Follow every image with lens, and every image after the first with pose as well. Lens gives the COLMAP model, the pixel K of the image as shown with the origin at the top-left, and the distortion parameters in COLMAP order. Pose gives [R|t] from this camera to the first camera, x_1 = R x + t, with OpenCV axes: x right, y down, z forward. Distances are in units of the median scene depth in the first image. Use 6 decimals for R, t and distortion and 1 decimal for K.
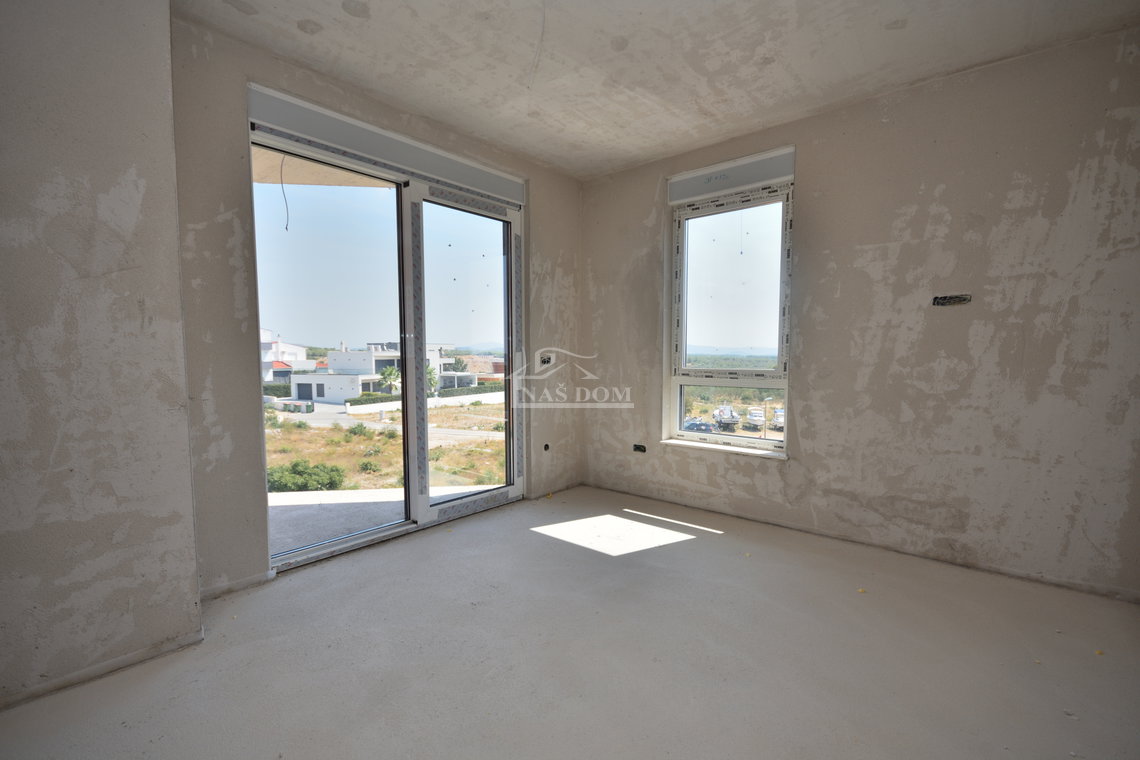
lens RADIAL K [[503.0, 0, 579.6], [0, 503.0, 380.0], [0, 0, 1]] dist [0.006740, -0.005418]
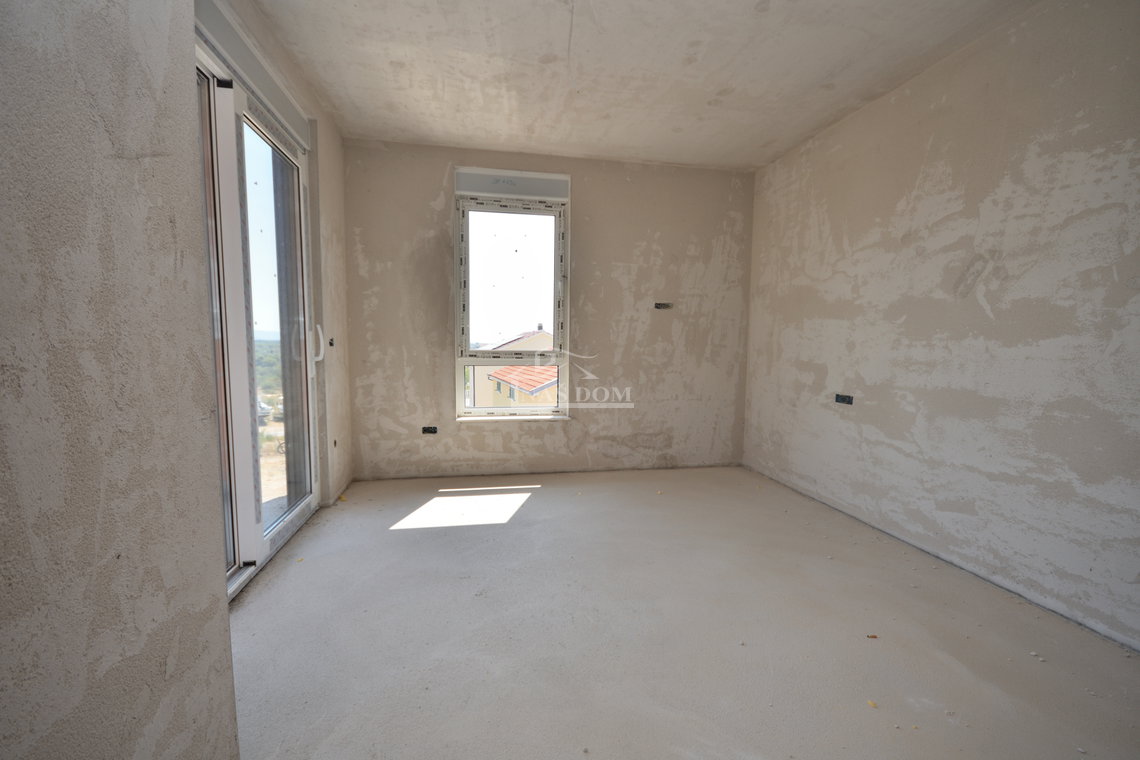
lens RADIAL K [[503.0, 0, 564.5], [0, 503.0, 378.2], [0, 0, 1]] dist [0.006740, -0.005418]
pose [[0.627521, -0.047574, 0.777145, -0.662693], [0.028203, 0.998865, 0.038373, 0.001637], [-0.778089, -0.002162, 0.628151, 0.219070]]
